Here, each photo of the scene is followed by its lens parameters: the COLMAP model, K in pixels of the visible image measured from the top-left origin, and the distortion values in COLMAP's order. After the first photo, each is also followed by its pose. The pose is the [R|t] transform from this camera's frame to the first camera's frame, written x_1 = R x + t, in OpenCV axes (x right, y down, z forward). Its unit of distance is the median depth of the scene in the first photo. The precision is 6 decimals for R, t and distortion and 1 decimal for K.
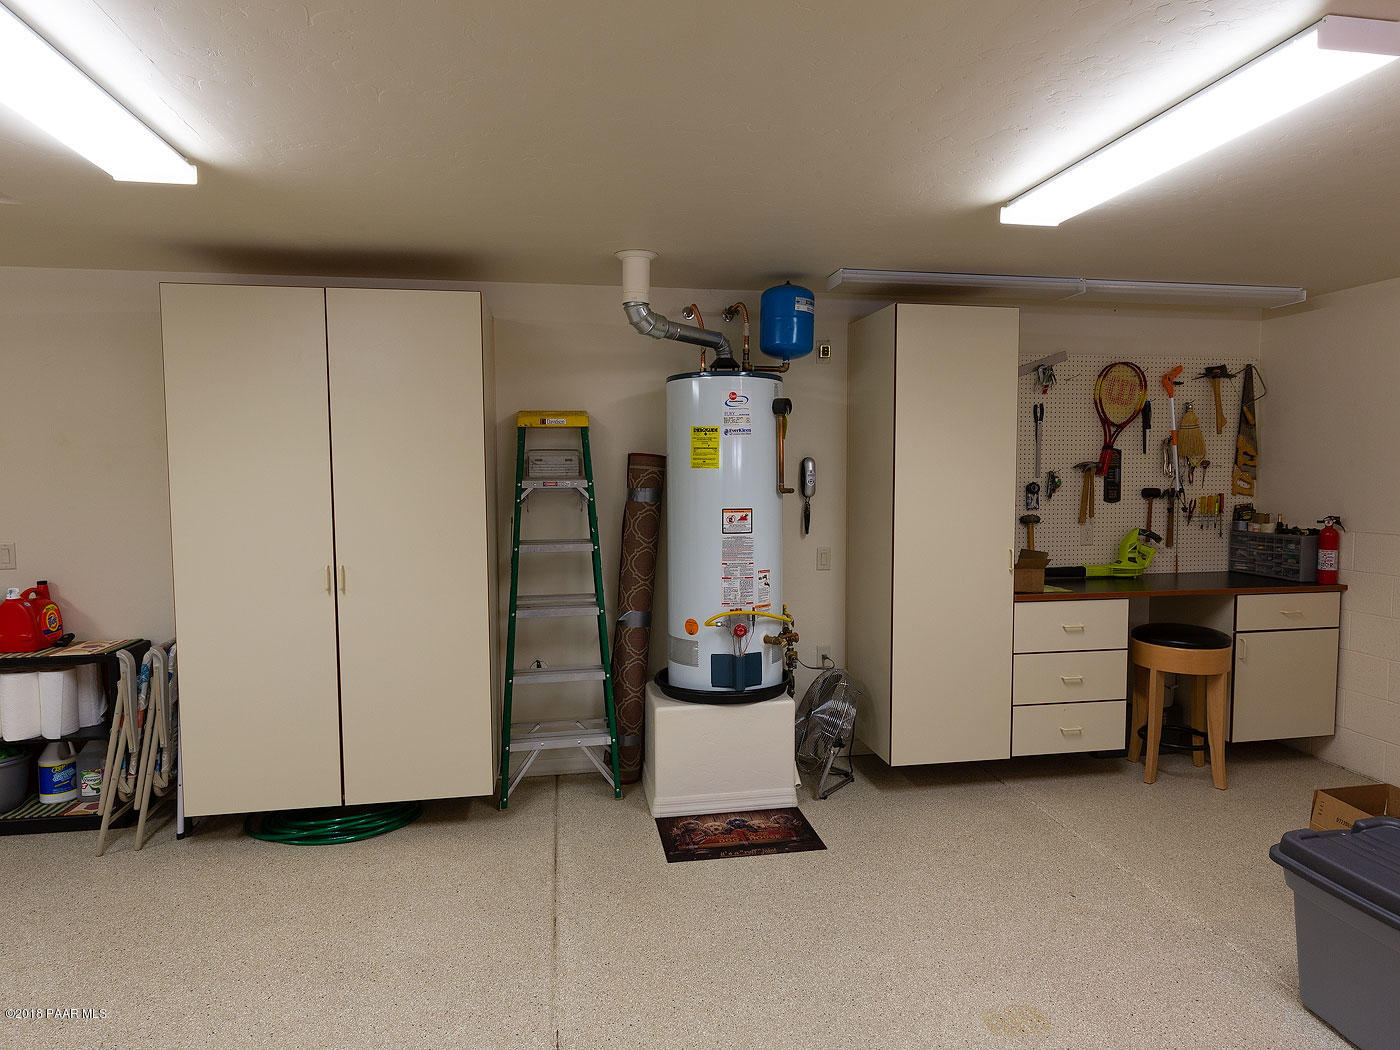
lens RADIAL K [[853.6, 0, 700.0], [0, 853.6, 525.0], [0, 0, 1]] dist [0.005856, 0.000442]
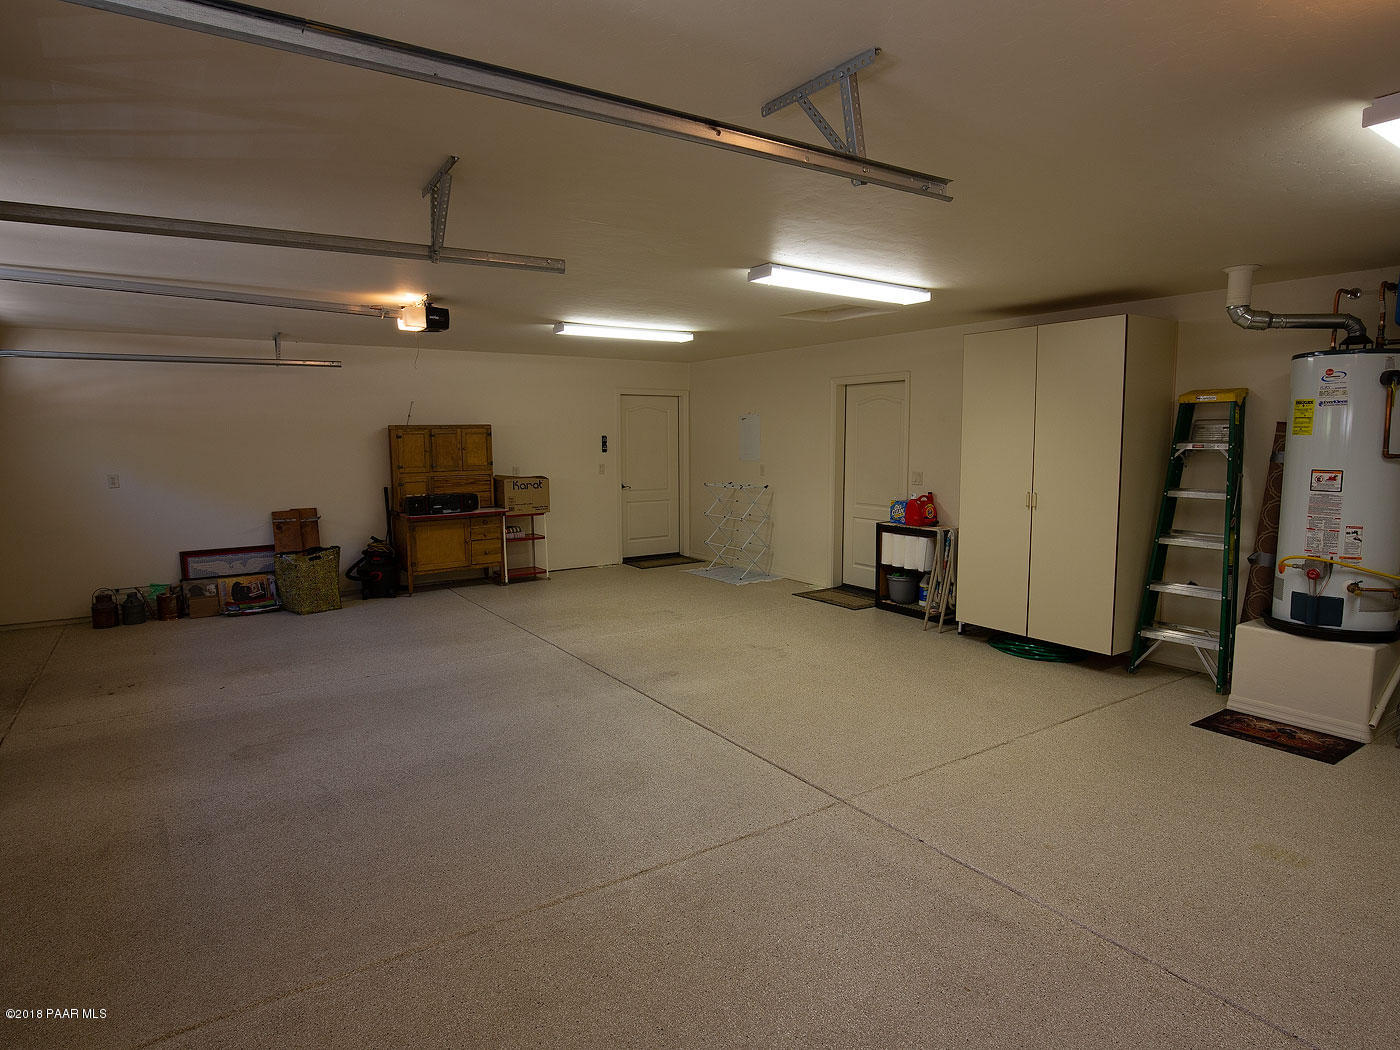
lens RADIAL K [[772.6, 0, 700.0], [0, 772.6, 525.0], [0, 0, 1]] dist [0.000741, -0.000719]
pose [[0.414083, 0.111417, -0.903394, 0.640917], [-0.060263, 0.993659, 0.094927, 0.006708], [0.908242, 0.015133, 0.418172, -0.206826]]
